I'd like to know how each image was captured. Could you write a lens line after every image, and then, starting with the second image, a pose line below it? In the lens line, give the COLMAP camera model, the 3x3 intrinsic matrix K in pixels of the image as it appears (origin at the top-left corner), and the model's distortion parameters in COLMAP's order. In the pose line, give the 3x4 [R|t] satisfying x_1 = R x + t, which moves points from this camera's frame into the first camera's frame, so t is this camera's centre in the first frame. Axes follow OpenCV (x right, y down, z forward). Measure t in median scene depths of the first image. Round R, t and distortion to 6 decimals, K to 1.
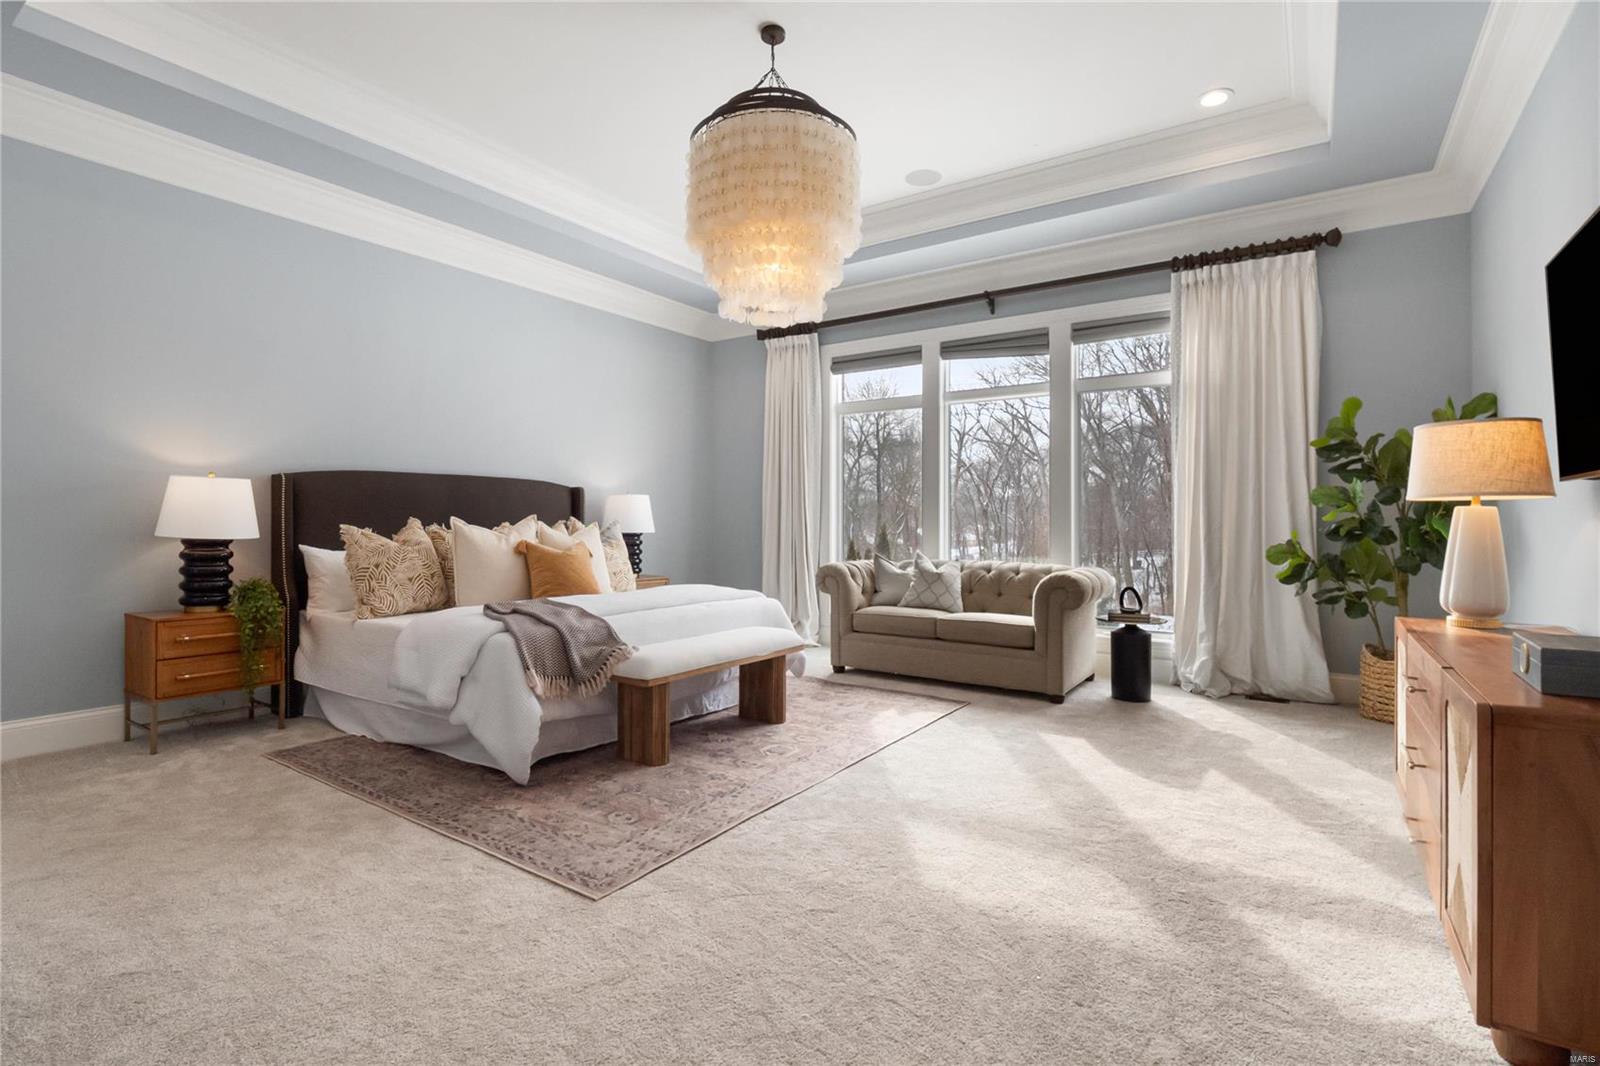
lens RADIAL K [[751.3, 0, 784.2], [0, 751.3, 517.7], [0, 0, 1]] dist [-0.017631, -0.000137]
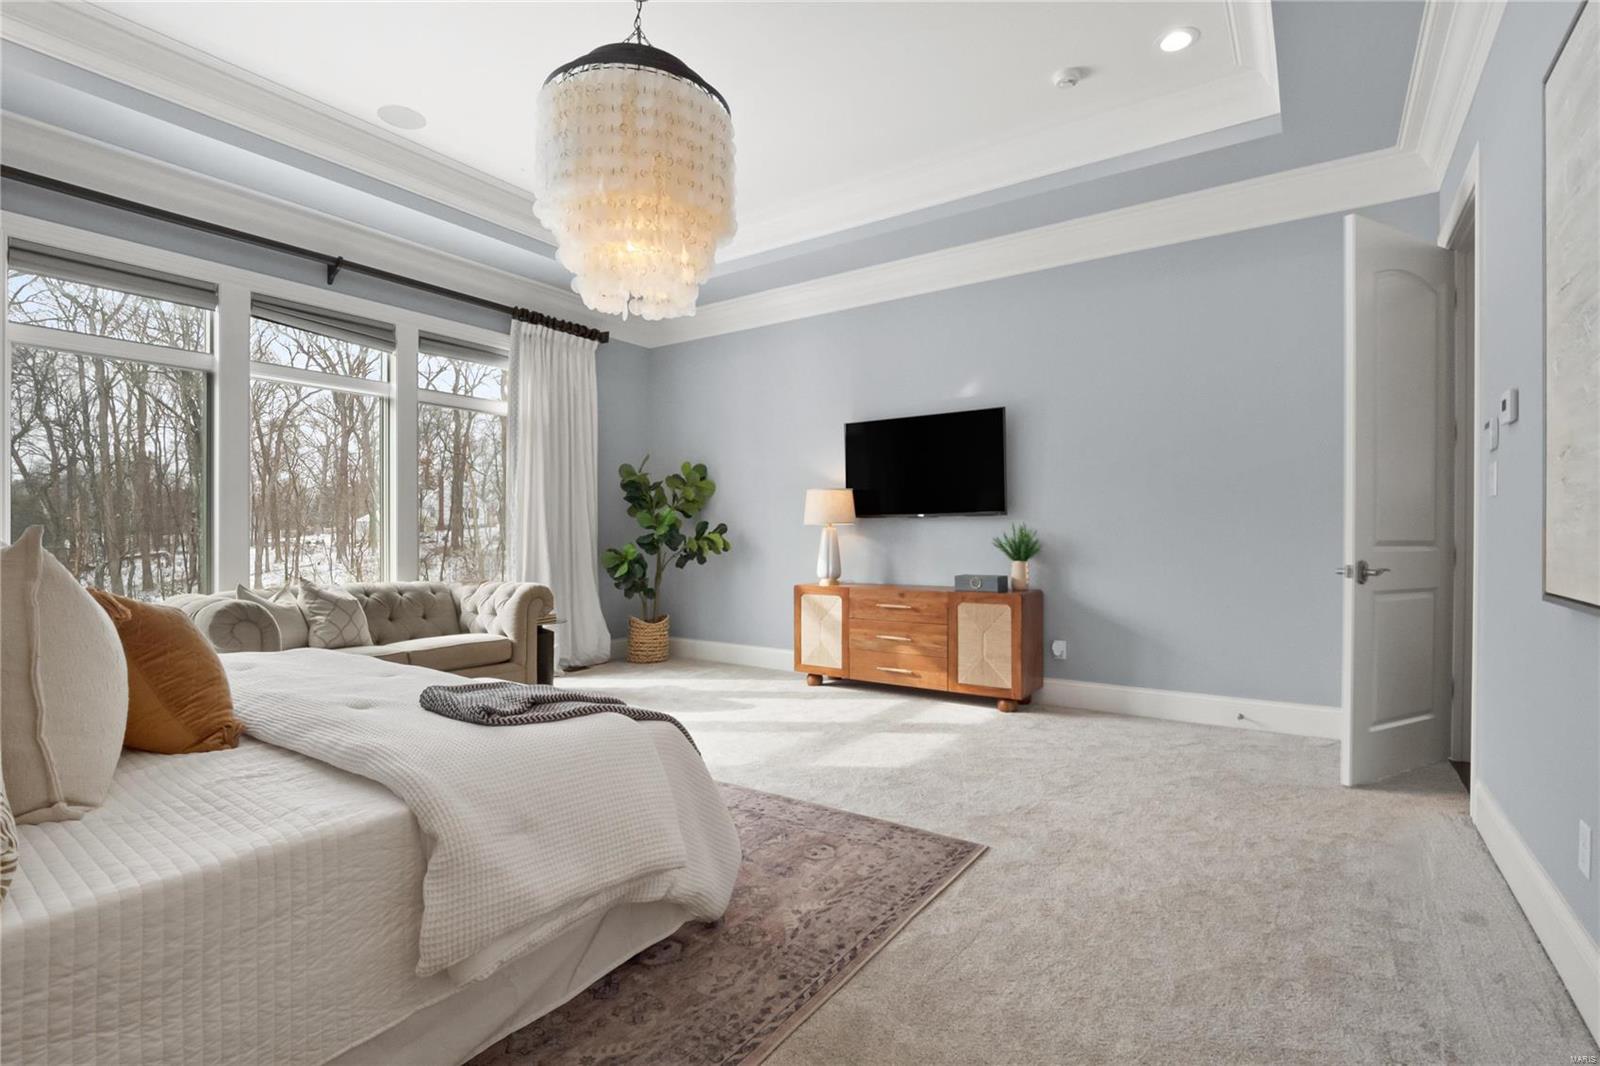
lens RADIAL K [[751.3, 0, 794.2], [0, 751.3, 543.6], [0, 0, 1]] dist [-0.017631, -0.000137]
pose [[-0.001178, -0.012060, 0.999927, -0.946367], [-0.005702, 0.999911, 0.012053, 0.000997], [-0.999983, -0.005687, -0.001247, 0.849138]]
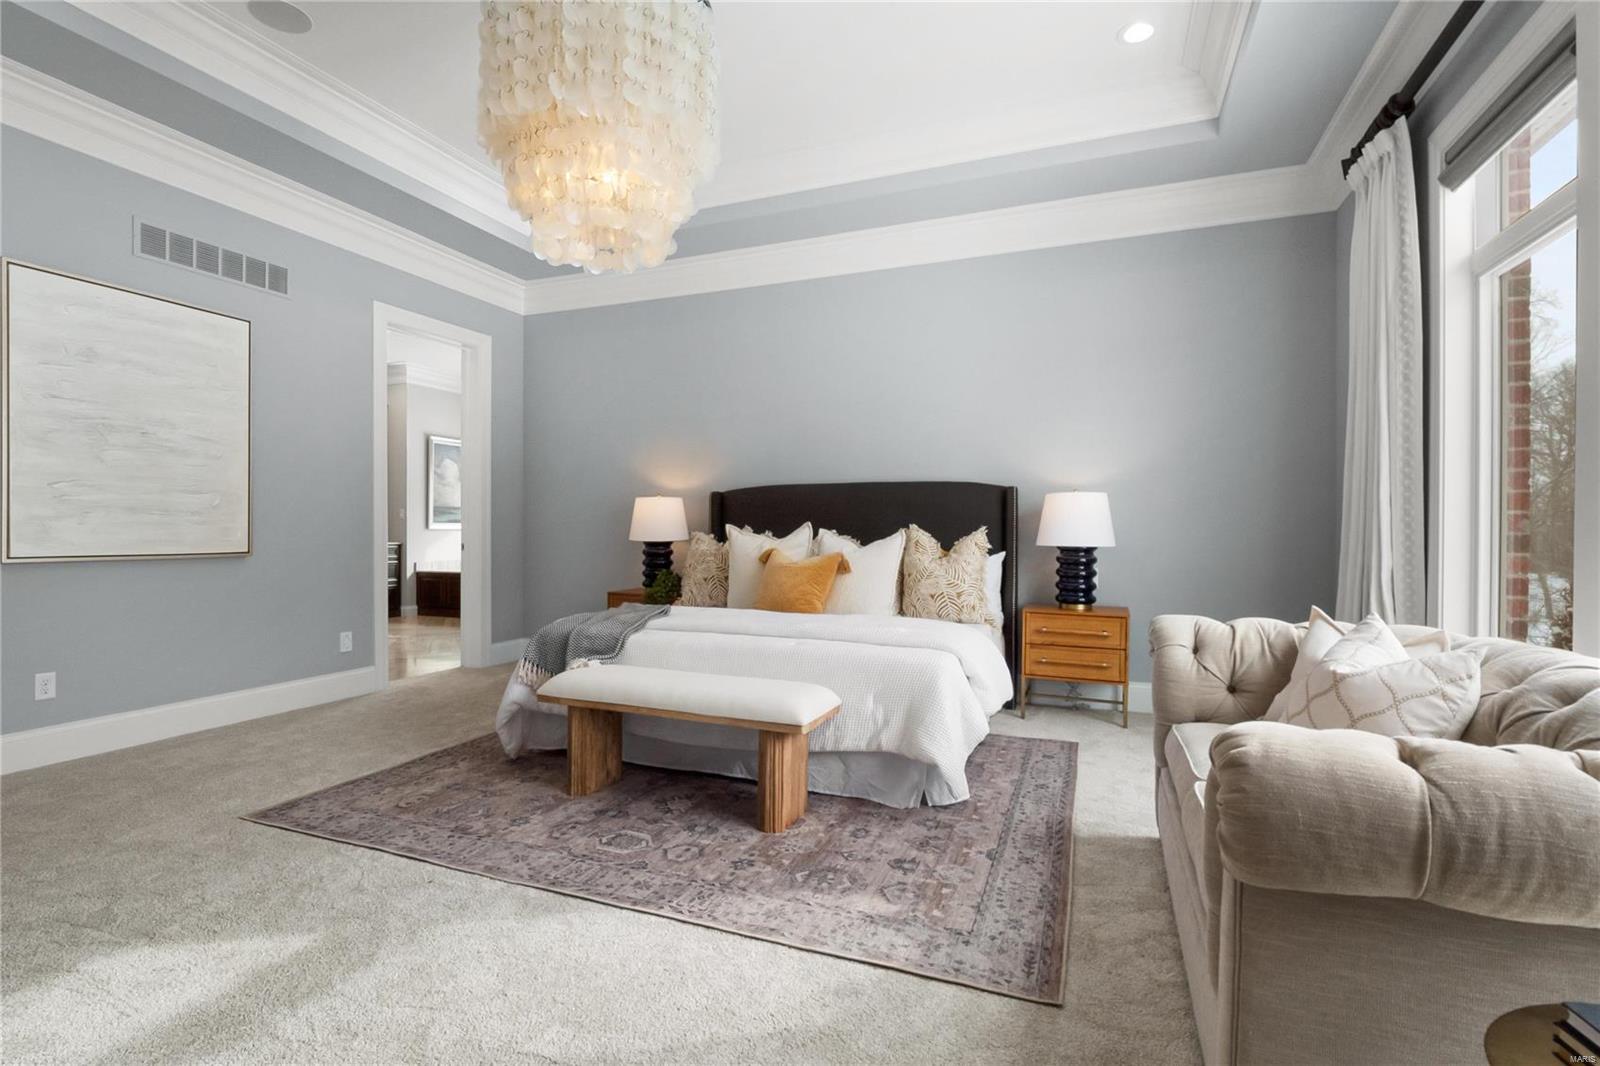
lens RADIAL K [[751.3, 0, 789.0], [0, 751.3, 532.4], [0, 0, 1]] dist [-0.017631, -0.000137]
pose [[0.224817, 0.003903, -0.974393, 0.786211], [0.002787, 0.999985, 0.004648, 0.006418], [0.974397, -0.003761, 0.224803, 1.056320]]
